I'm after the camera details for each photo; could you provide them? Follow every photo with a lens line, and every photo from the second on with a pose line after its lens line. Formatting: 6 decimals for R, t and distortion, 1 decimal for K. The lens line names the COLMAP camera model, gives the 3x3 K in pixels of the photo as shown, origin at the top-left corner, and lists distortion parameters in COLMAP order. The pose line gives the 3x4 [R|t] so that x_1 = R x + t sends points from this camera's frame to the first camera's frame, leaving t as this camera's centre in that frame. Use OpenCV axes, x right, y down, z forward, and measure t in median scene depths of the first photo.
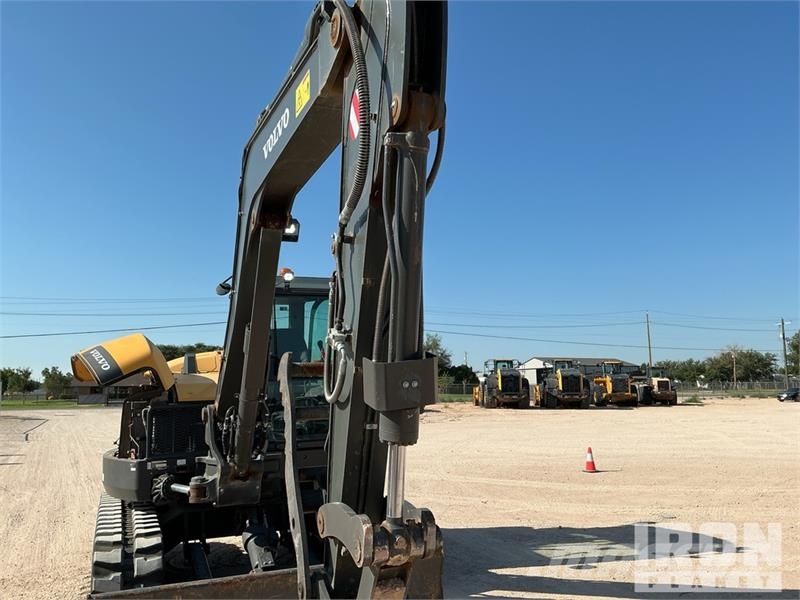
lens RADIAL K [[638.3, 0, 410.5], [0, 638.3, 303.6], [0, 0, 1]] dist [0.104921, -0.175896]
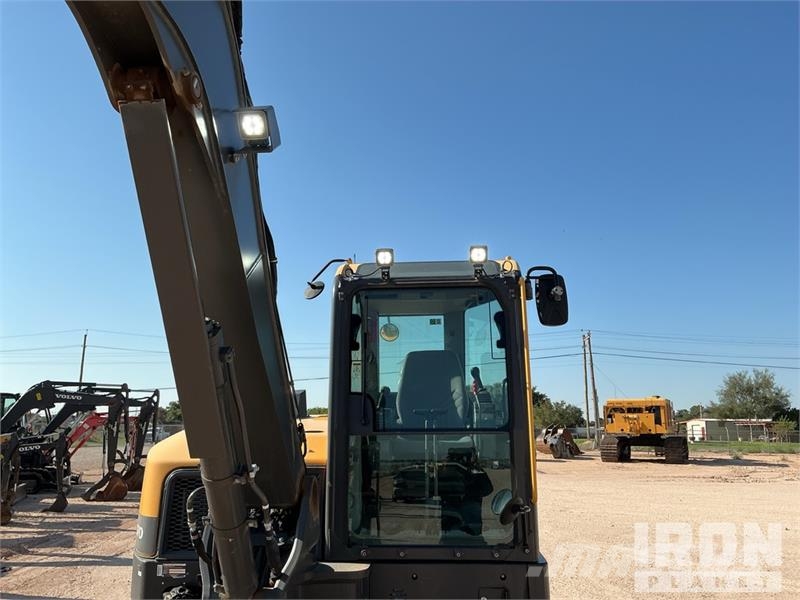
lens RADIAL K [[638.3, 0, 410.5], [0, 638.3, 303.6], [0, 0, 1]] dist [0.104921, -0.175896]
pose [[0.893123, -0.070214, -0.444299, 0.089927], [0.042456, 0.996491, -0.072134, 0.042438], [0.447805, 0.045562, 0.892970, 0.456769]]
